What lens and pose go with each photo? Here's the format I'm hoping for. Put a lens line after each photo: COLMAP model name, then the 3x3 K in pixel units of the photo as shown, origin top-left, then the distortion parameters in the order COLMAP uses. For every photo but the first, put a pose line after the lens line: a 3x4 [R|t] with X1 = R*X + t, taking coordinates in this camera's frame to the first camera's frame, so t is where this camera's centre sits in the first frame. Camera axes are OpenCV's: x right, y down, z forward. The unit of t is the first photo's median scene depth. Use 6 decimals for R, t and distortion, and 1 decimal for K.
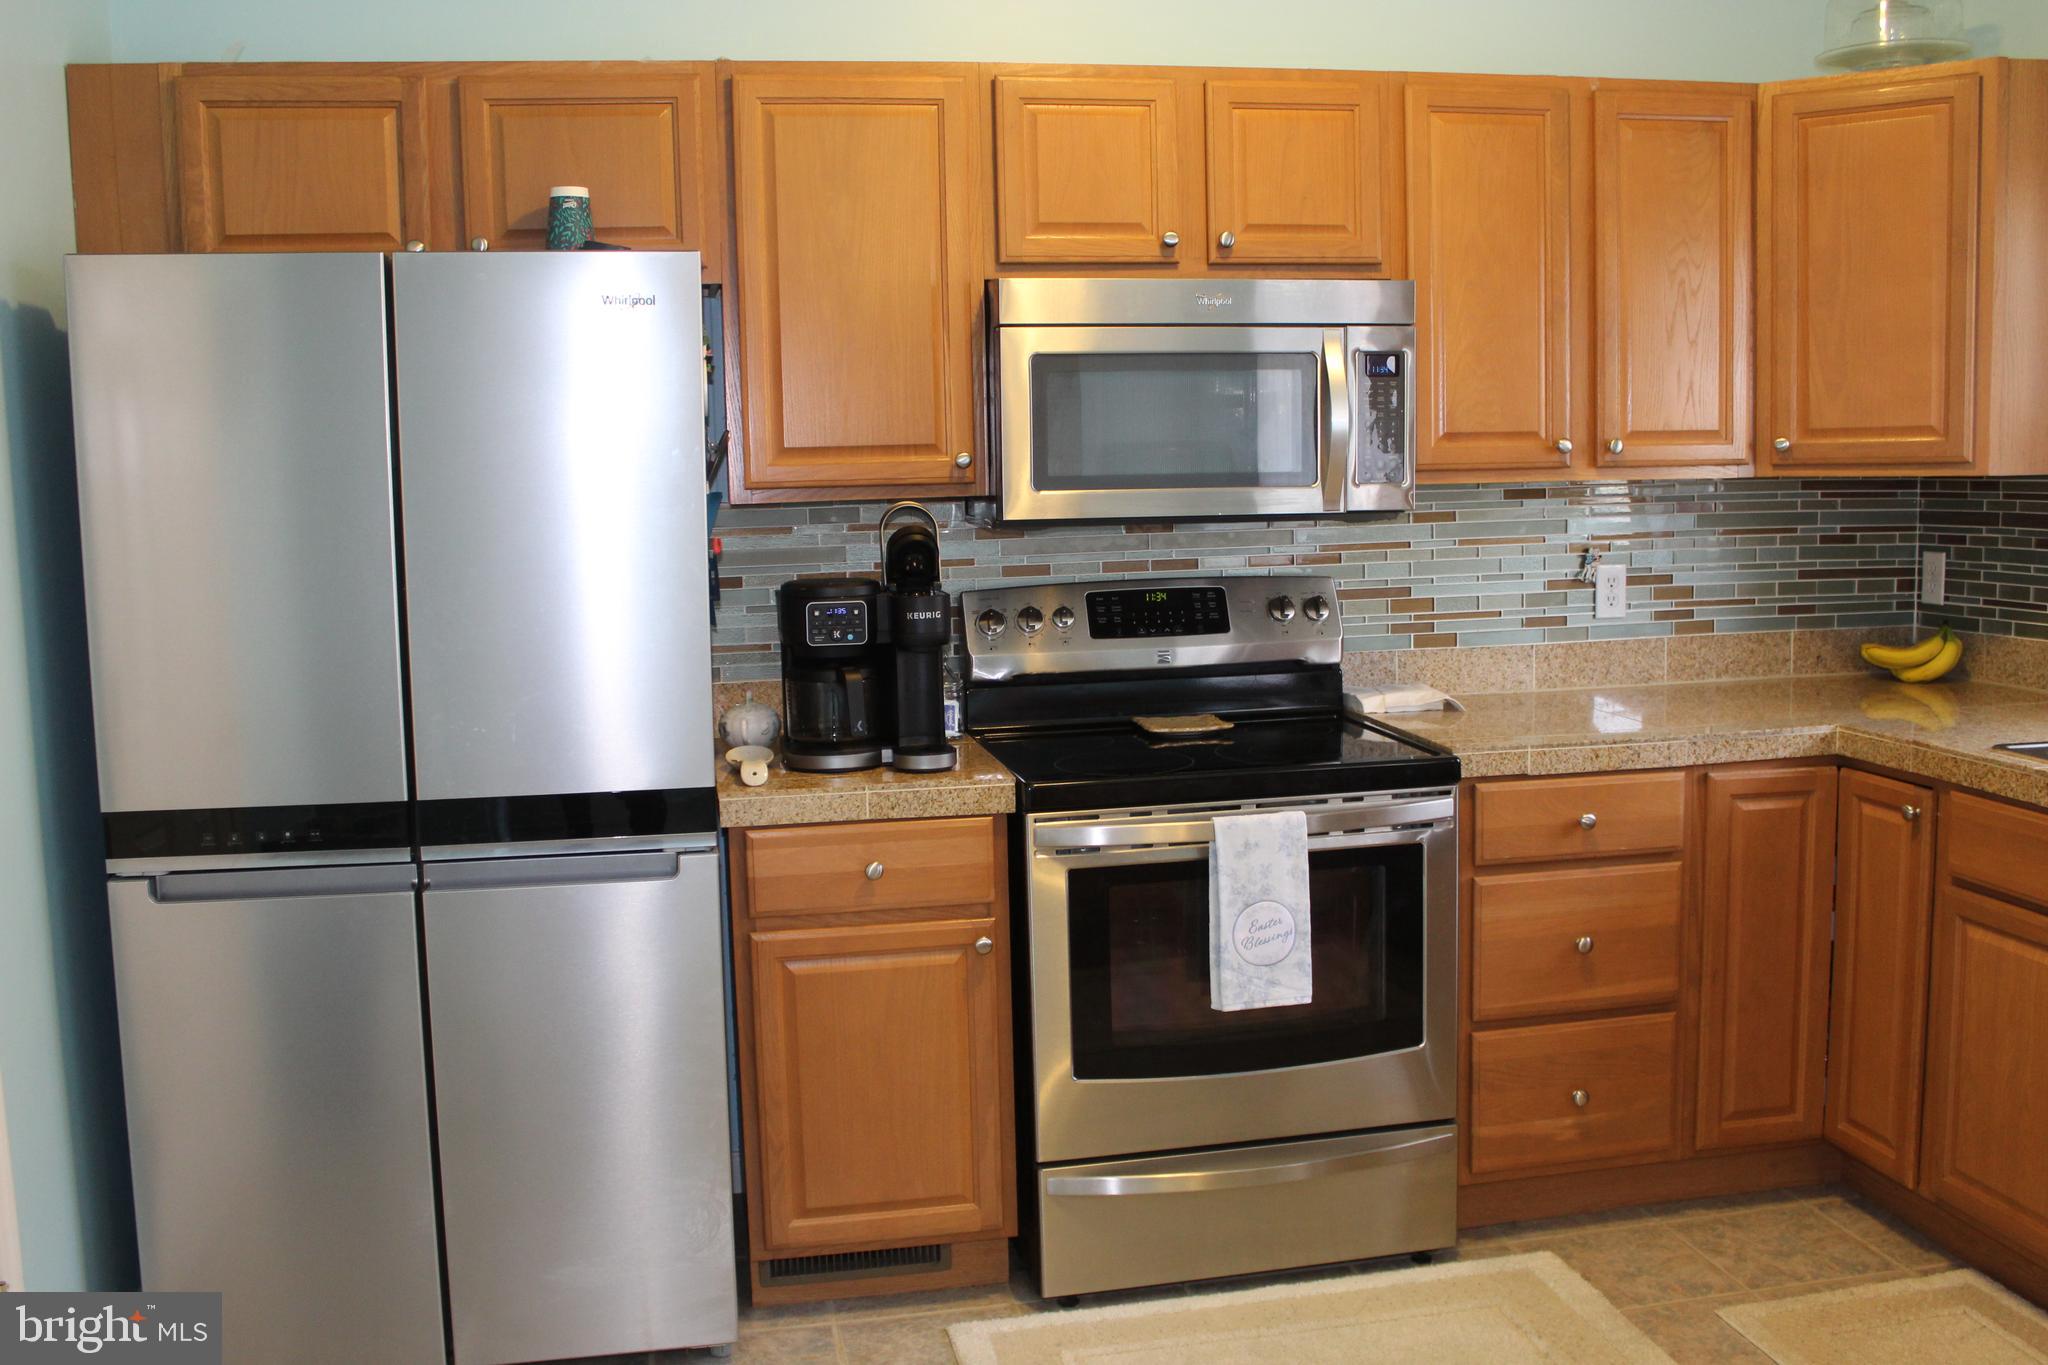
lens RADIAL K [[1887.0, 0, 1024.0], [0, 1887.0, 682.5], [0, 0, 1]] dist [-0.172602, 0.173600]
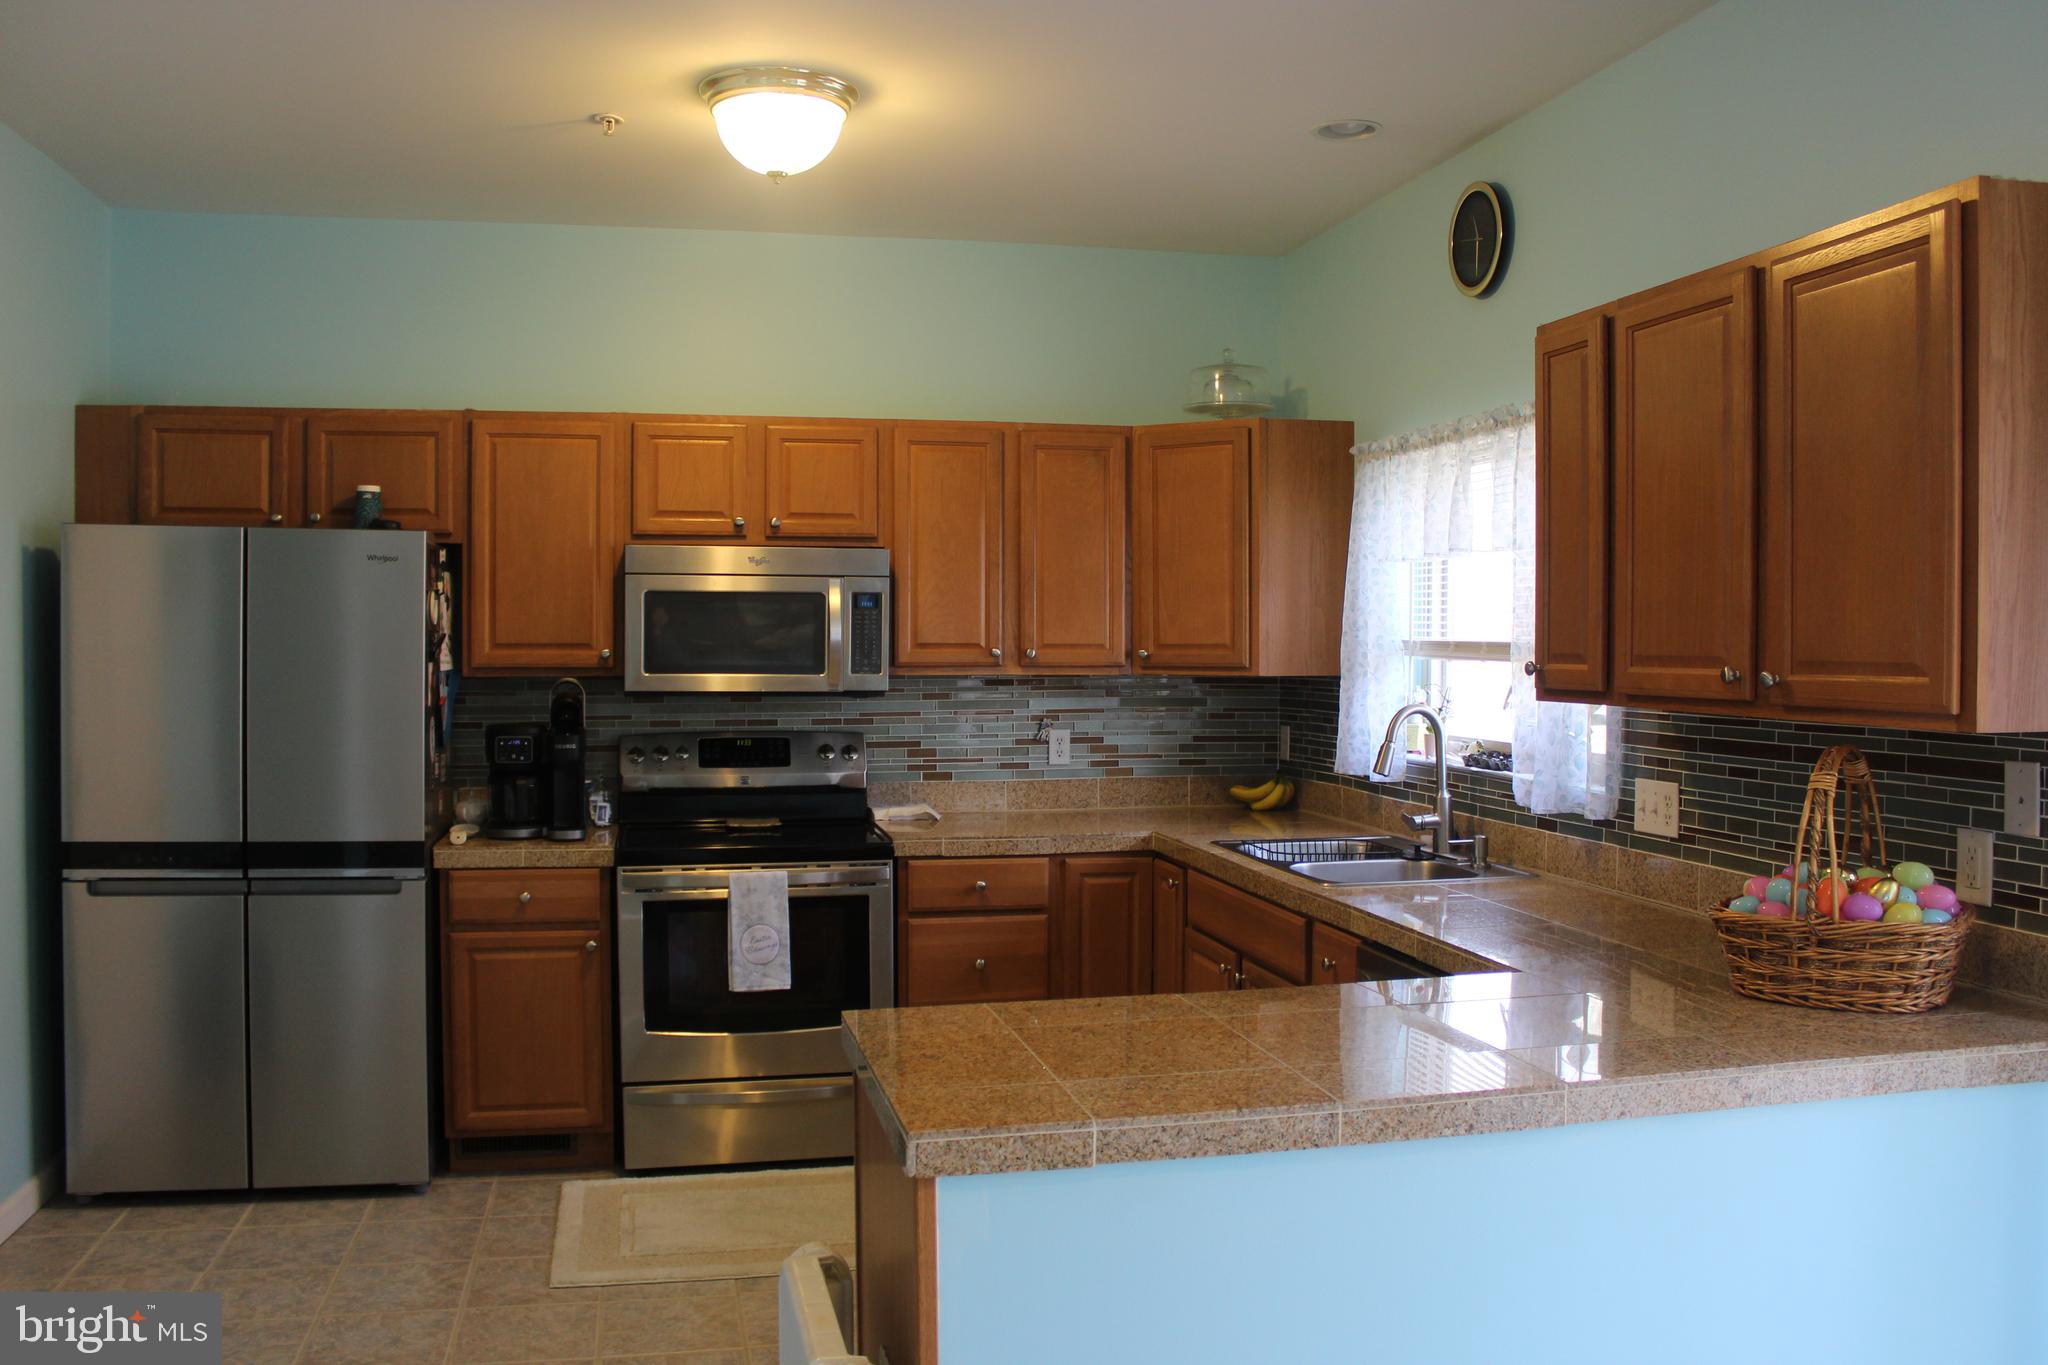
lens RADIAL K [[1678.6, 0, 1024.0], [0, 1678.6, 682.5], [0, 0, 1]] dist [-0.179395, 0.144351]
pose [[0.999062, 0.026378, 0.034332, 0.285883], [-0.022994, 0.995164, -0.095498, 0.036796], [-0.036685, 0.094619, 0.994837, -0.455393]]
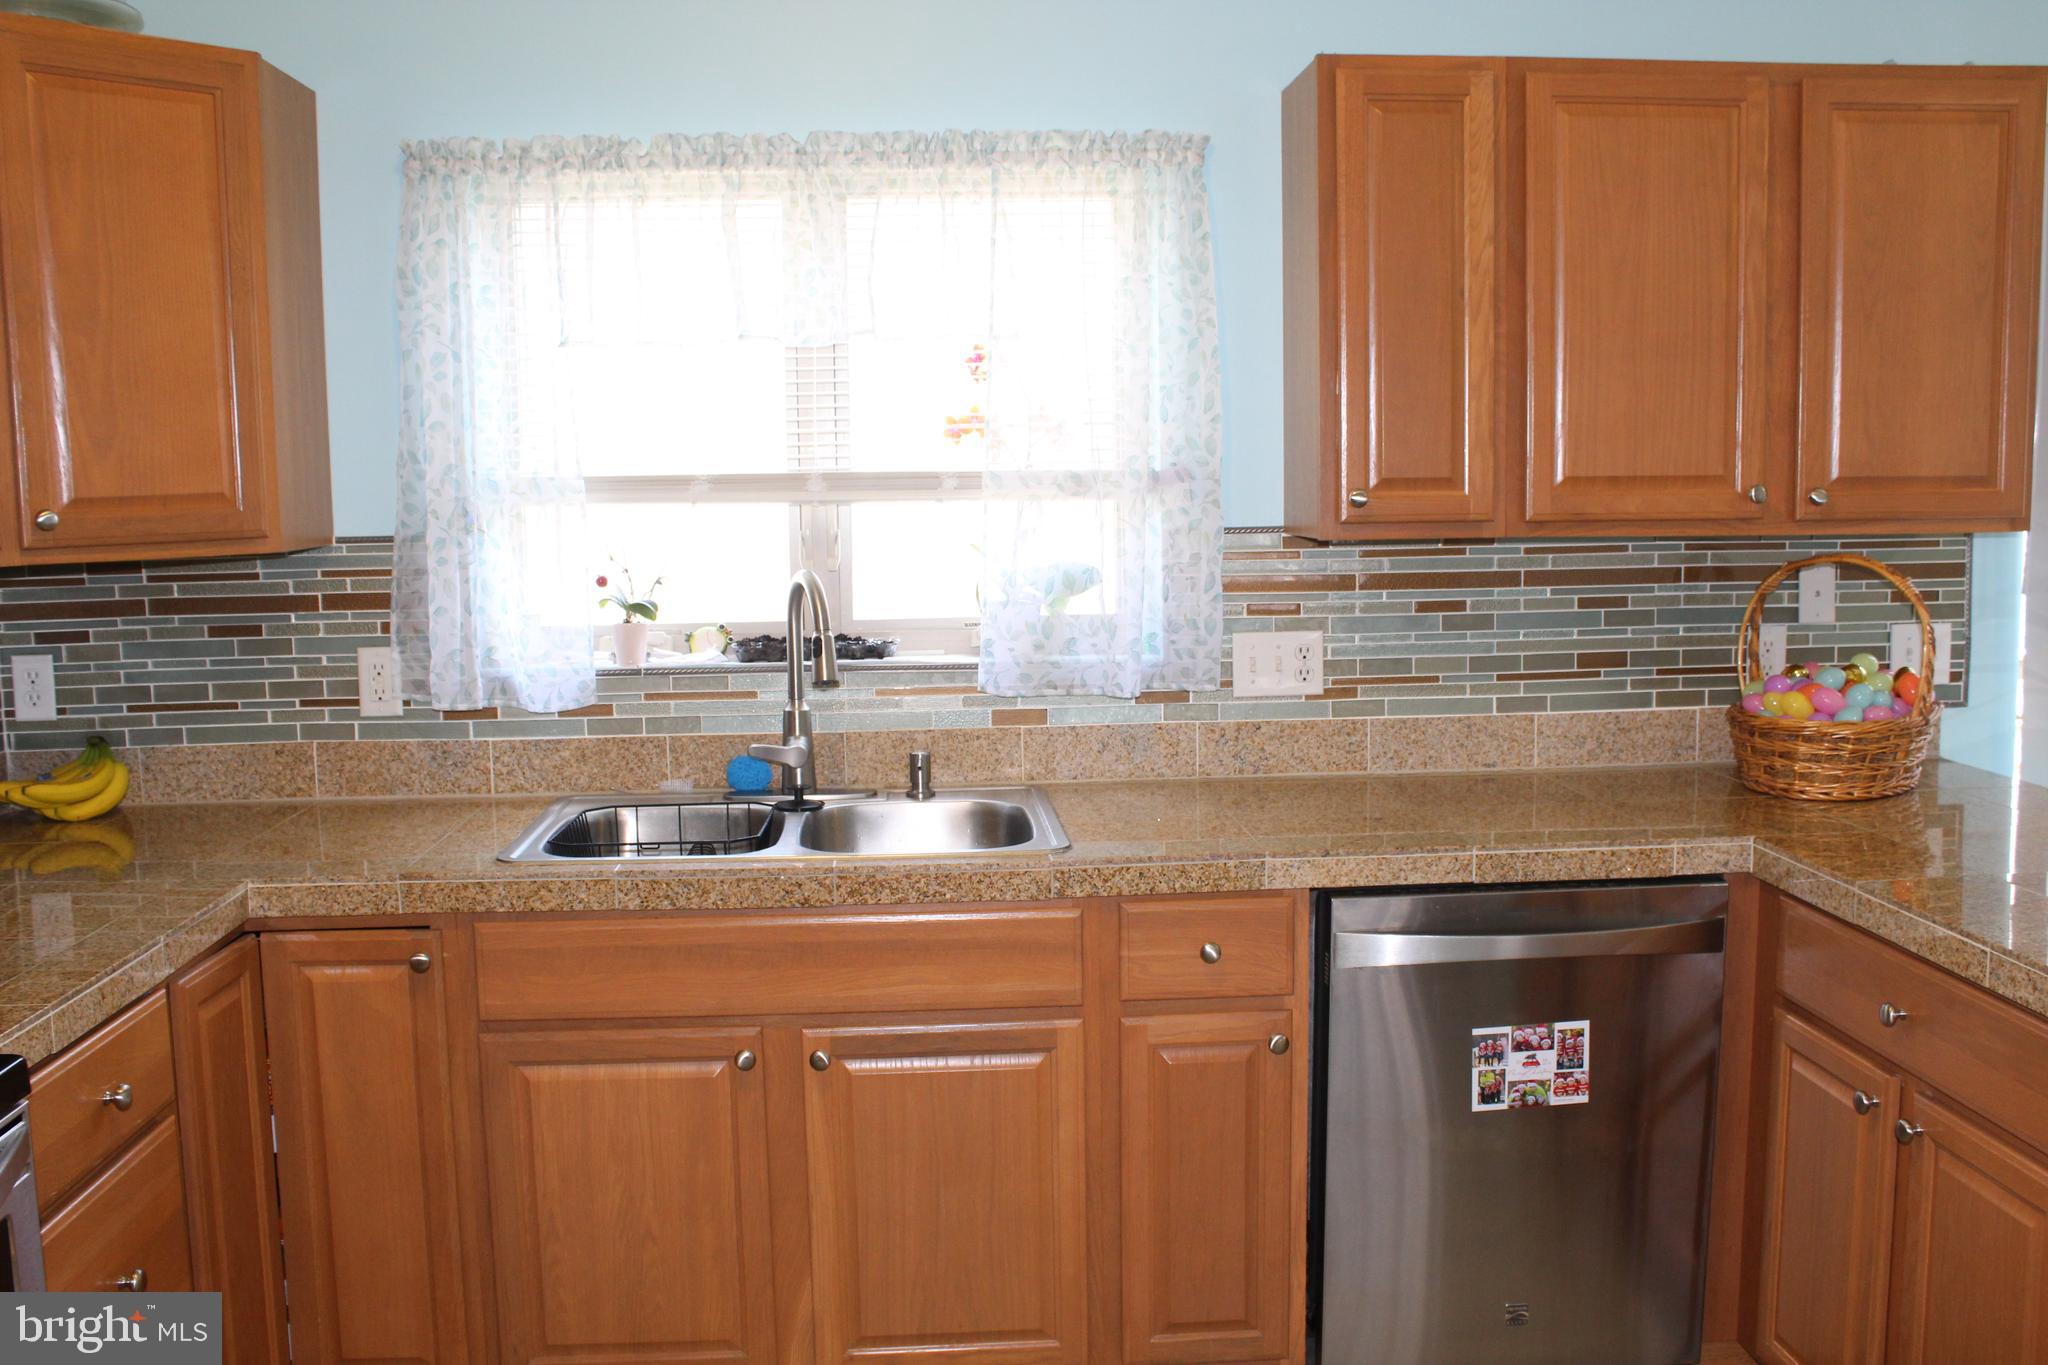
lens RADIAL K [[1831.6, 0, 1024.0], [0, 1831.6, 682.5], [0, 0, 1]] dist [-0.005772, -0.002539]
pose [[0.155159, -0.091147, 0.983676, -0.257565], [0.134559, 0.988404, 0.070361, -0.070273], [-0.978683, 0.121445, 0.165624, 0.550973]]
